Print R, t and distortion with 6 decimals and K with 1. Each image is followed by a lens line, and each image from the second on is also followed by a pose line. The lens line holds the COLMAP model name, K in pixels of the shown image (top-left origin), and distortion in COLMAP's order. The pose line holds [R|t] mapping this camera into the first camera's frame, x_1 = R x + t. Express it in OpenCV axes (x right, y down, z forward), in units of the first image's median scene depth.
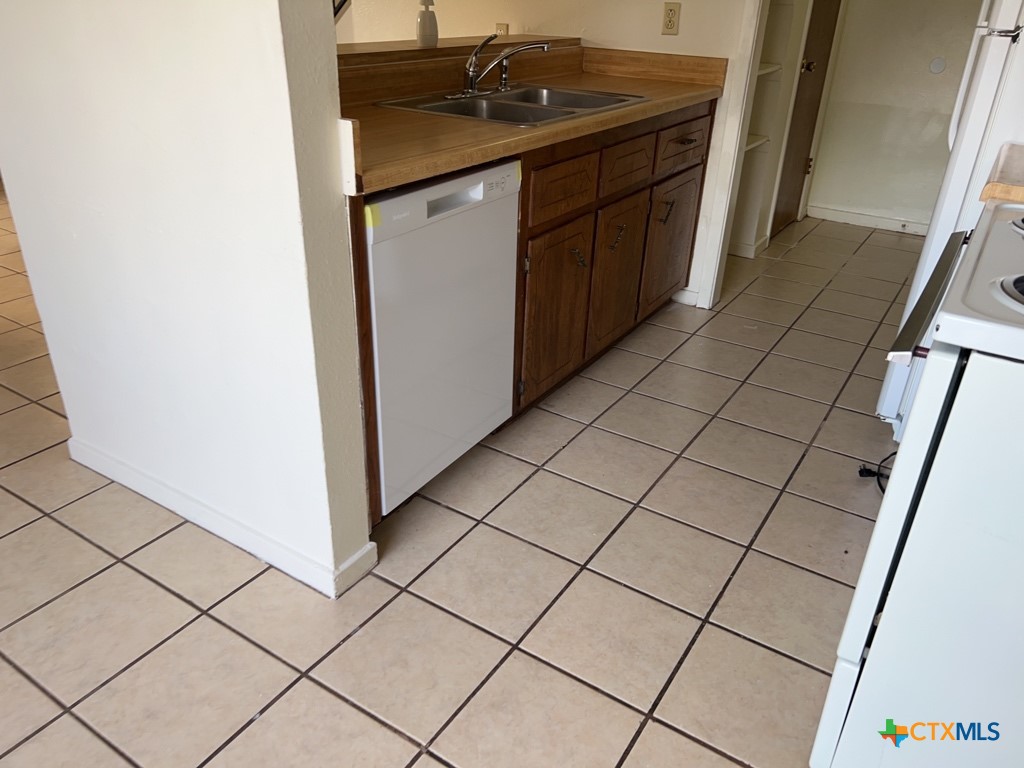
lens RADIAL K [[776.3, 0, 511.8], [0, 776.3, 379.7], [0, 0, 1]] dist [0.041516, -0.035169]
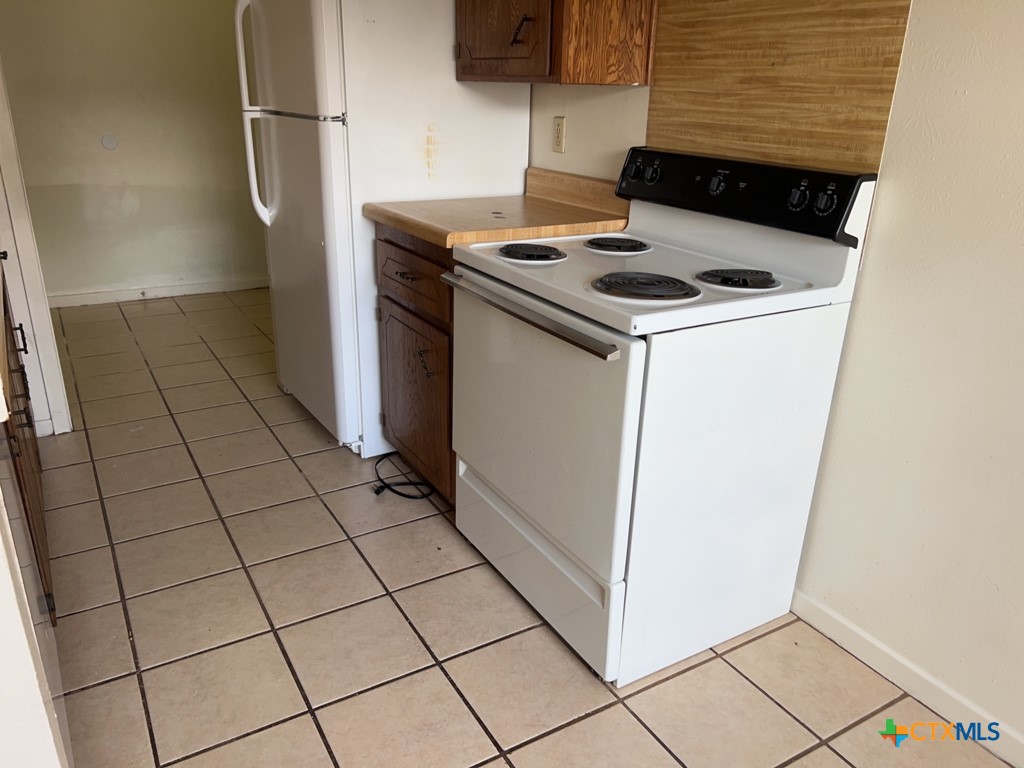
lens RADIAL K [[776.3, 0, 511.9], [0, 776.3, 383.1], [0, 0, 1]] dist [0.041516, -0.035169]
pose [[0.446297, -0.341837, 0.827023, -0.417316], [0.395695, 0.904294, 0.160242, -0.154018], [-0.802648, 0.255733, 0.538847, 0.222515]]
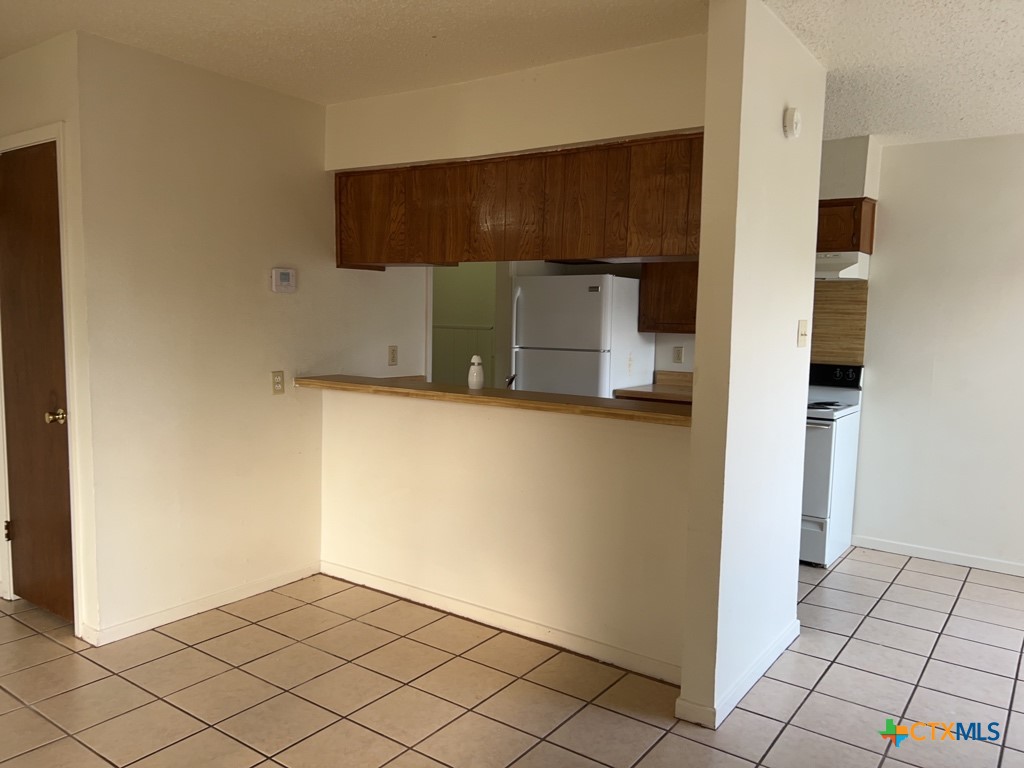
lens RADIAL K [[776.3, 0, 507.6], [0, 776.3, 386.6], [0, 0, 1]] dist [0.041516, -0.035169]
pose [[0.057570, -0.126004, 0.990358, -1.981964], [0.434108, 0.896471, 0.088824, -0.718791], [-0.899019, 0.424809, 0.106309, 1.092193]]
